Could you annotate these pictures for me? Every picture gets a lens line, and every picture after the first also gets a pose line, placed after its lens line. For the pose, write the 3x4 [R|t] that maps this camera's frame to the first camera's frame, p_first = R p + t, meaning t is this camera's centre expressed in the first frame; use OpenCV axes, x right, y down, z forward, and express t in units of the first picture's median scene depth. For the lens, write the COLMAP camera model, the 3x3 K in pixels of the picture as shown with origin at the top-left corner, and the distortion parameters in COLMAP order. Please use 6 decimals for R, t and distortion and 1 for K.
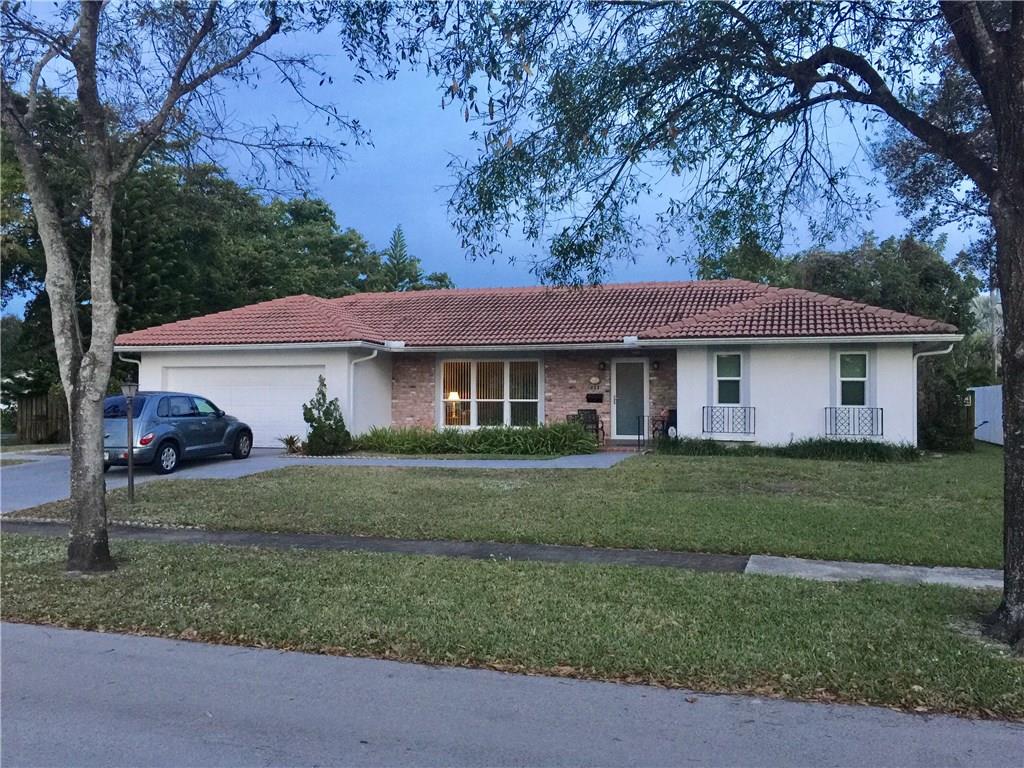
lens RADIAL K [[870.0, 0, 512.0], [0, 870.0, 384.0], [0, 0, 1]] dist [0.039736, 0.000493]
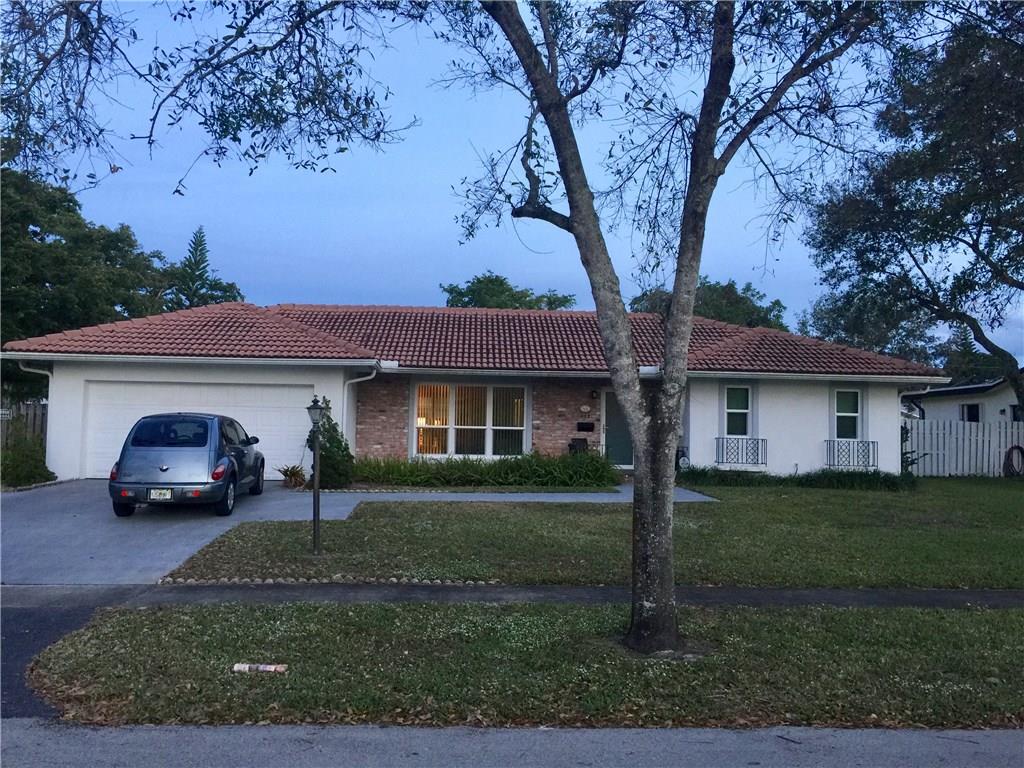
lens RADIAL K [[870.0, 0, 512.0], [0, 870.0, 384.0], [0, 0, 1]] dist [0.039736, 0.000493]
pose [[0.938369, 0.032327, 0.344119, -0.323082], [-0.023282, 0.999267, -0.030384, -0.000535], [-0.344849, 0.020499, 0.938434, 0.105818]]
